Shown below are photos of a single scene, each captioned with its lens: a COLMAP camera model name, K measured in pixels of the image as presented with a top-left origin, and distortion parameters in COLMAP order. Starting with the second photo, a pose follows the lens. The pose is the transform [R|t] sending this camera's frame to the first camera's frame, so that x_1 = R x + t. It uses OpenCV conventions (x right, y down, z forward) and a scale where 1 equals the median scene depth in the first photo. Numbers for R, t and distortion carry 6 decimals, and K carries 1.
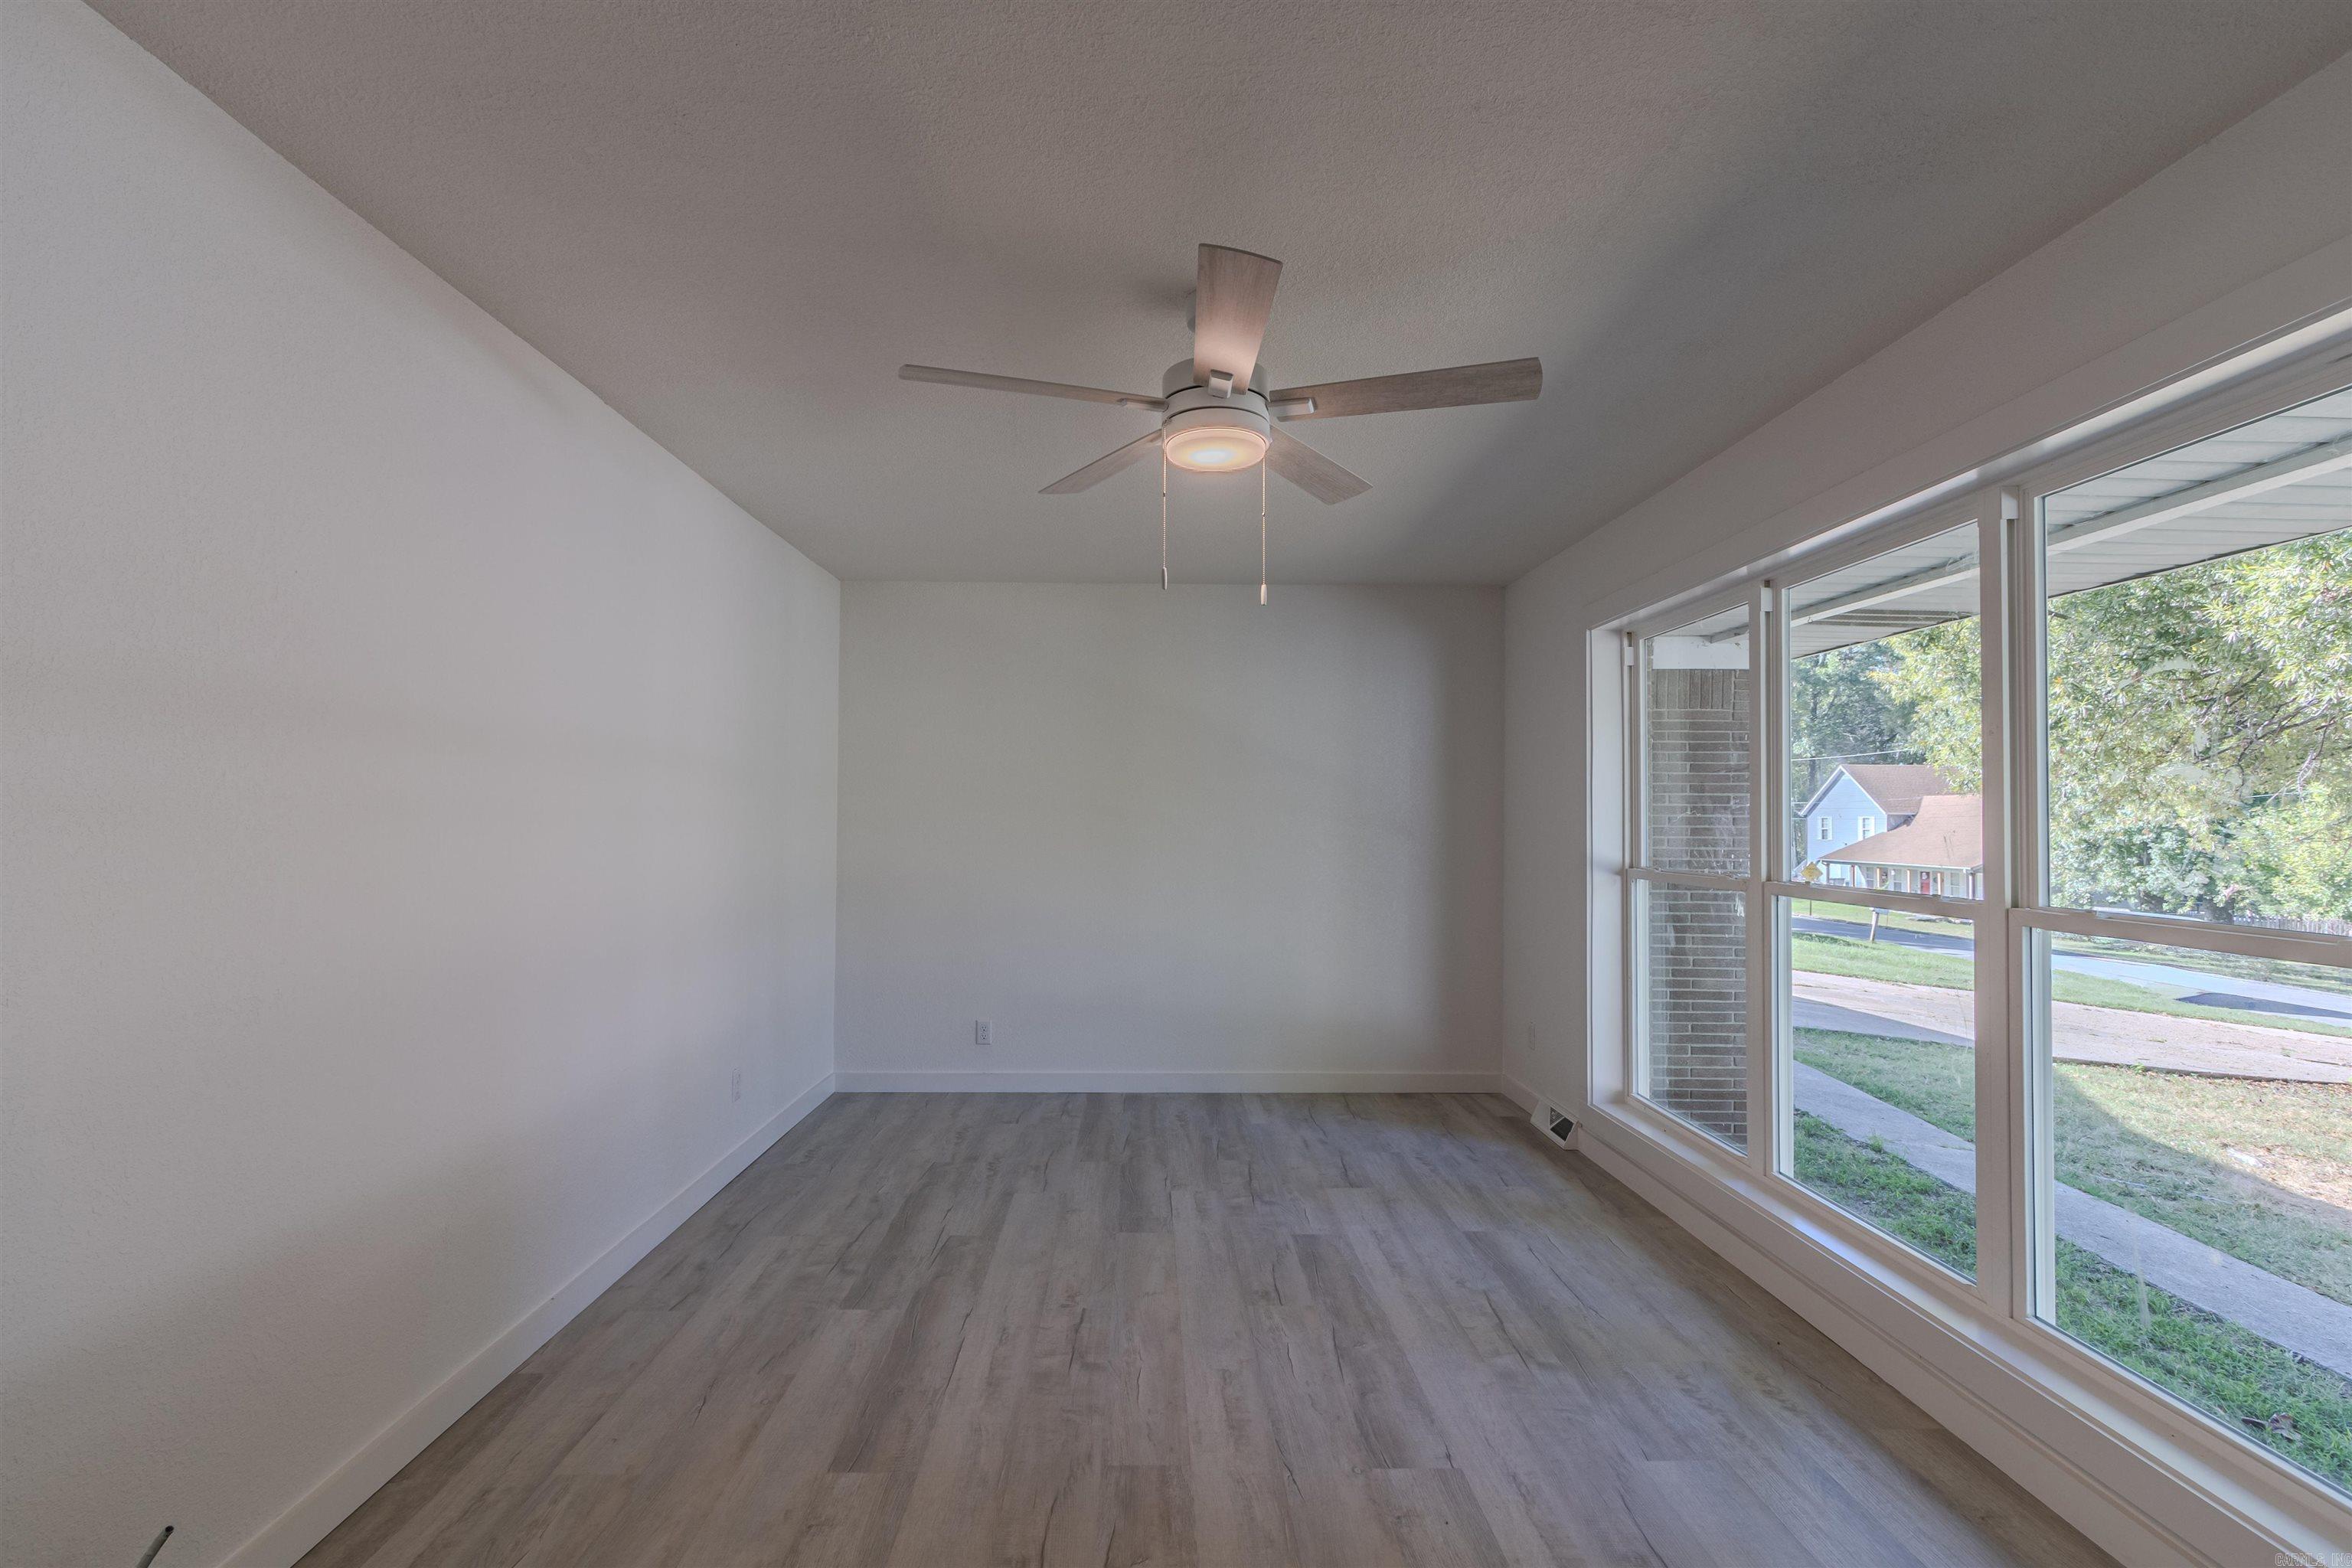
lens RADIAL K [[1074.6, 0, 1153.7], [0, 1074.6, 796.6], [0, 0, 1]] dist [0.007437, -0.003409]
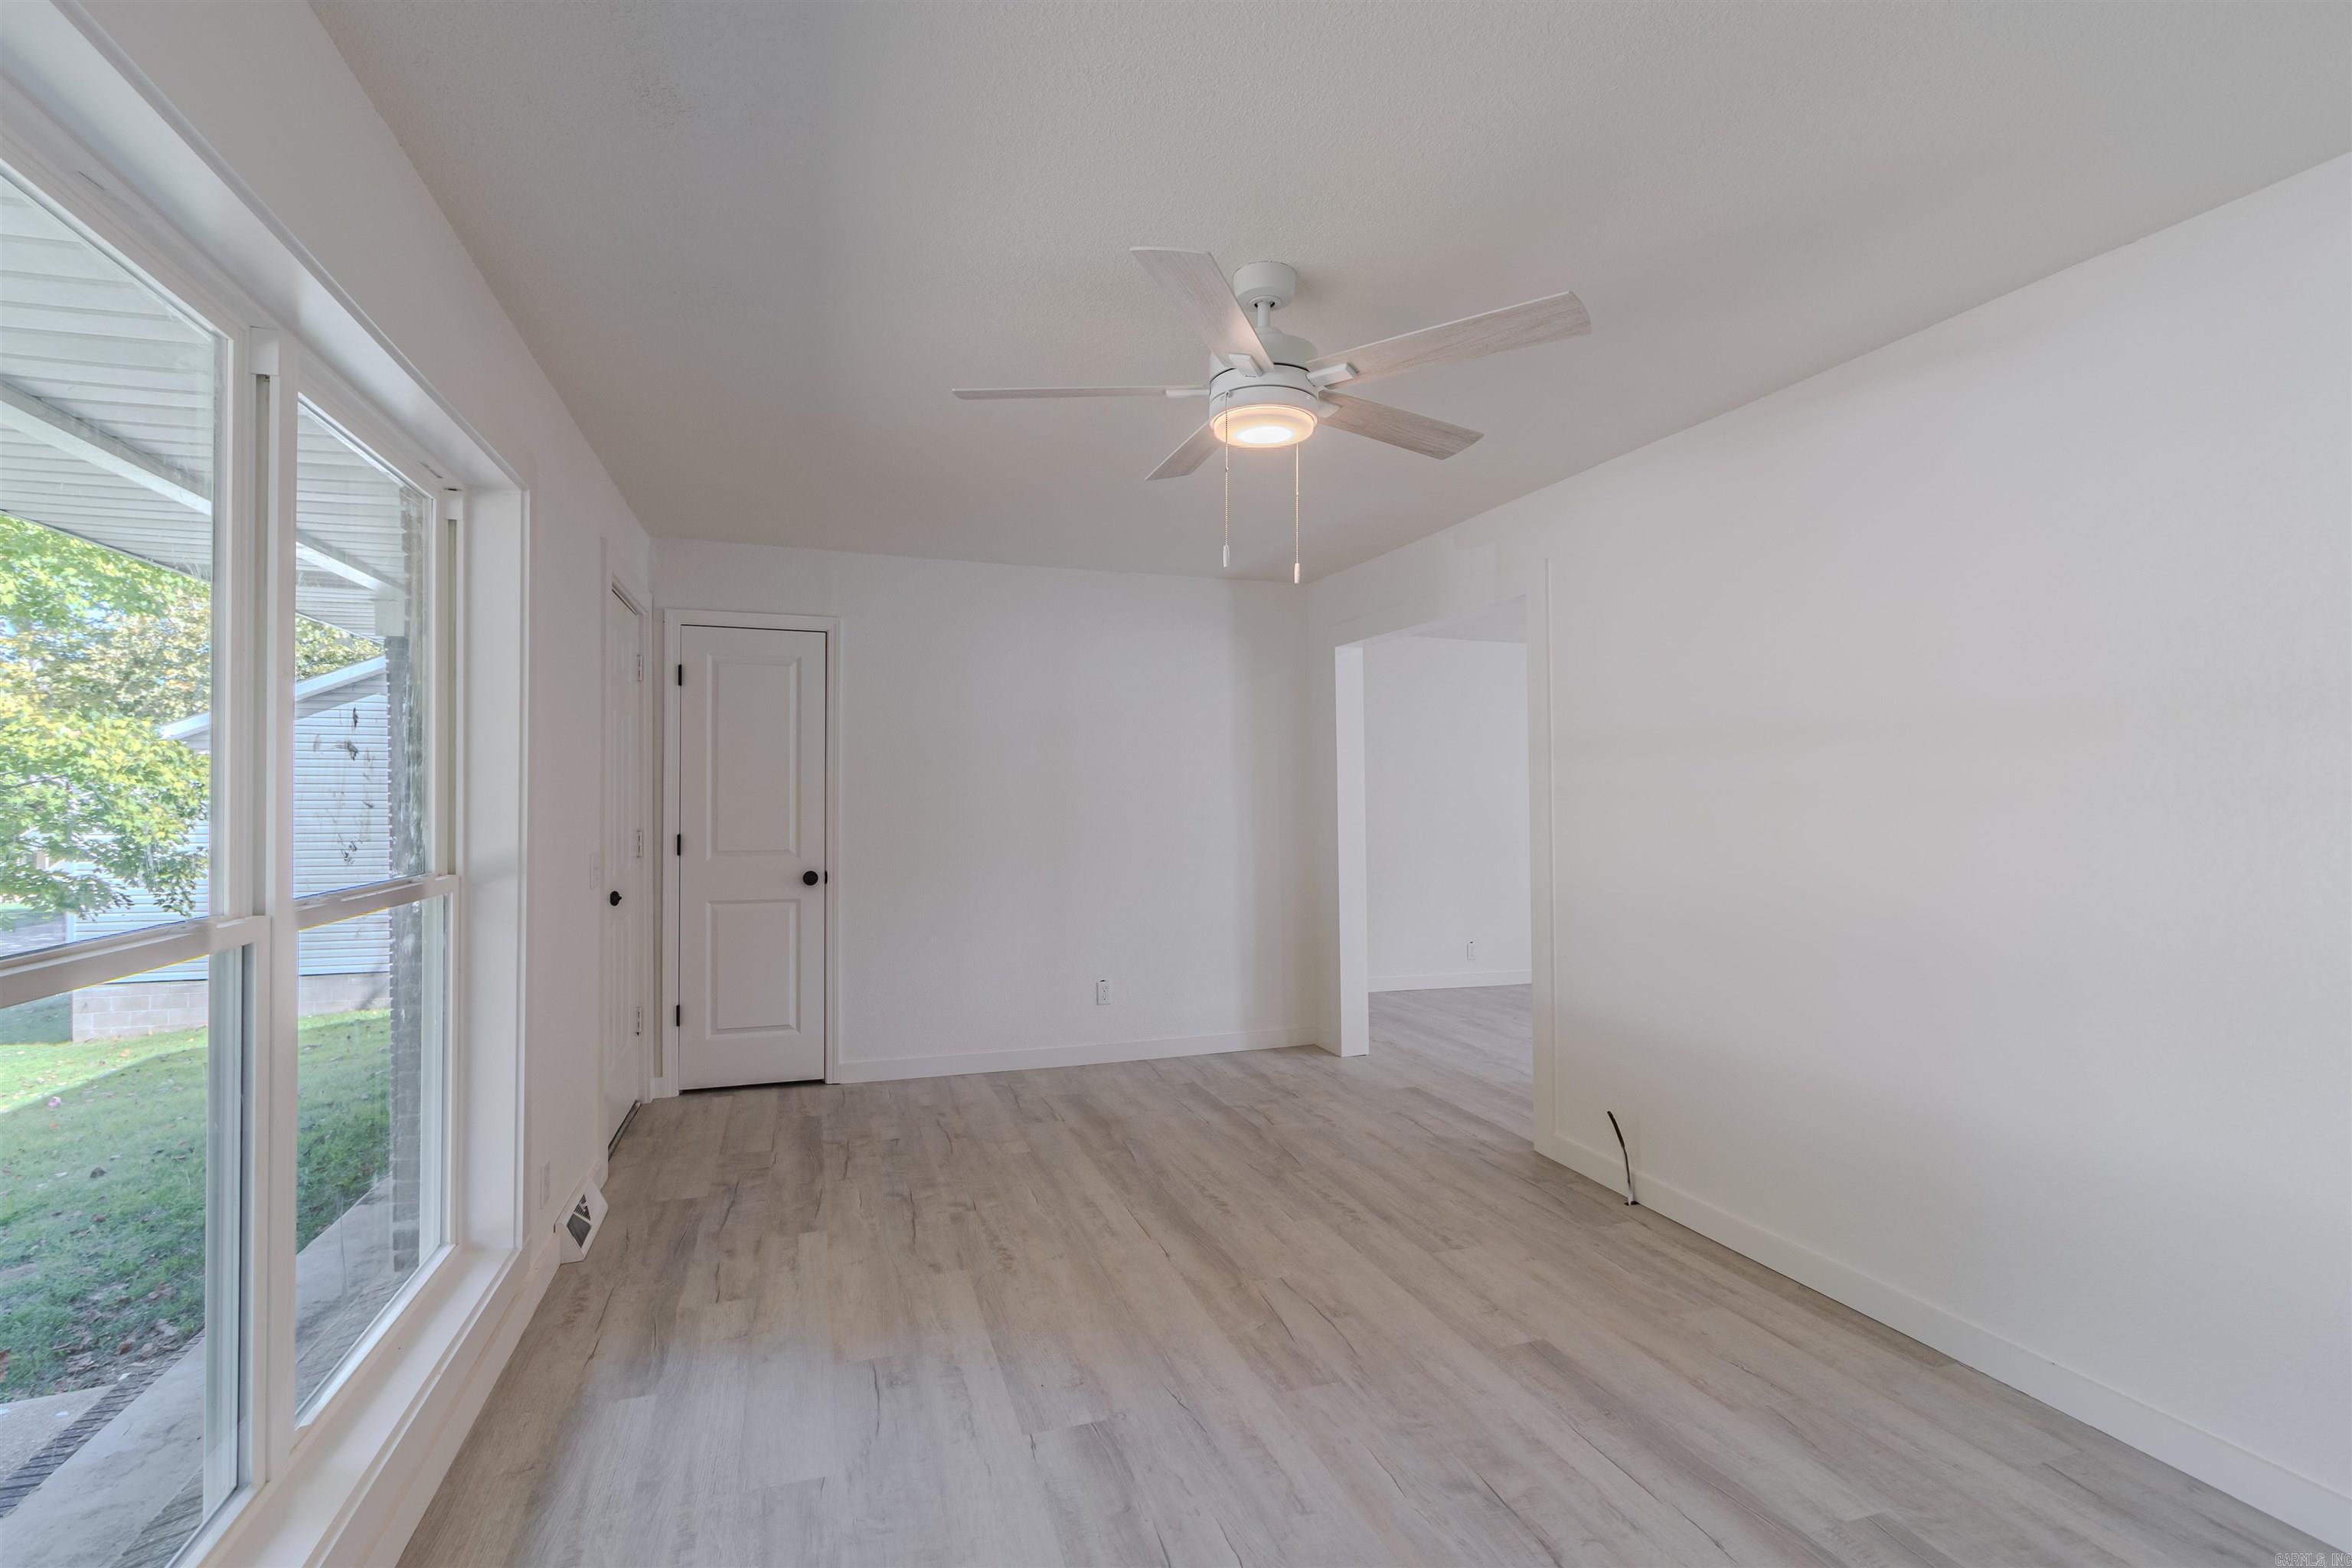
lens RADIAL K [[1074.6, 0, 1177.4], [0, 1074.6, 790.1], [0, 0, 1]] dist [0.007437, -0.003409]
pose [[-0.947778, -0.007042, -0.318854, 0.329427], [0.001261, 0.999666, -0.025827, 0.028818], [0.318929, -0.024881, -0.947452, 1.403100]]
